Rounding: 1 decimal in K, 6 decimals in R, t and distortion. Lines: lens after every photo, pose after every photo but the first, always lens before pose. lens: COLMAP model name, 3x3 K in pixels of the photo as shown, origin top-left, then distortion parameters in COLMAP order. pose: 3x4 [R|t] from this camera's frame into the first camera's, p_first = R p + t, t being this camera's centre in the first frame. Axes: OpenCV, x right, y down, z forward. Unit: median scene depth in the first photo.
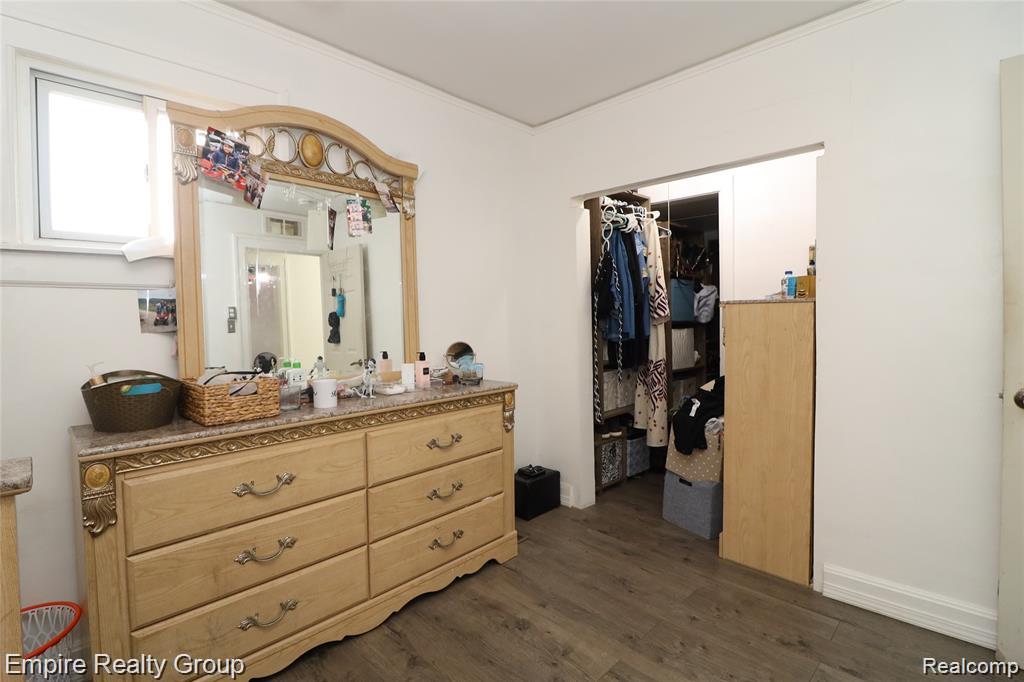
lens RADIAL K [[467.8, 0, 514.7], [0, 467.8, 331.4], [0, 0, 1]] dist [-0.005855, -0.010293]
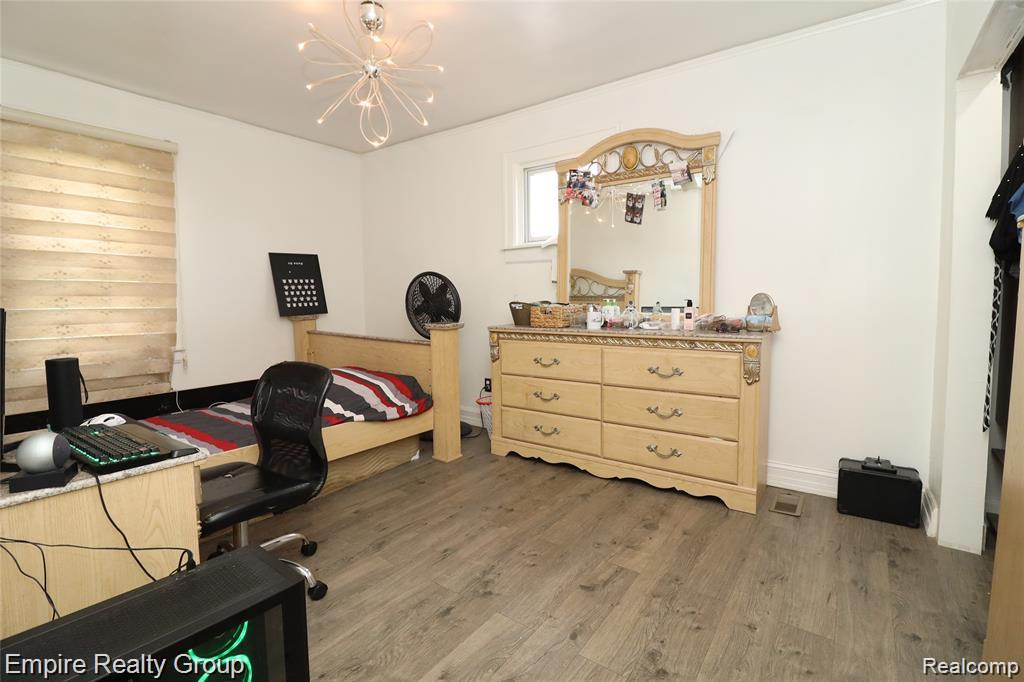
lens RADIAL K [[467.8, 0, 514.7], [0, 467.8, 331.4], [0, 0, 1]] dist [-0.005855, -0.010293]
pose [[0.161546, 0.082605, -0.983402, 1.055606], [-0.019944, 0.996560, 0.080435, 0.044528], [0.986664, 0.006619, 0.162638, 0.447658]]
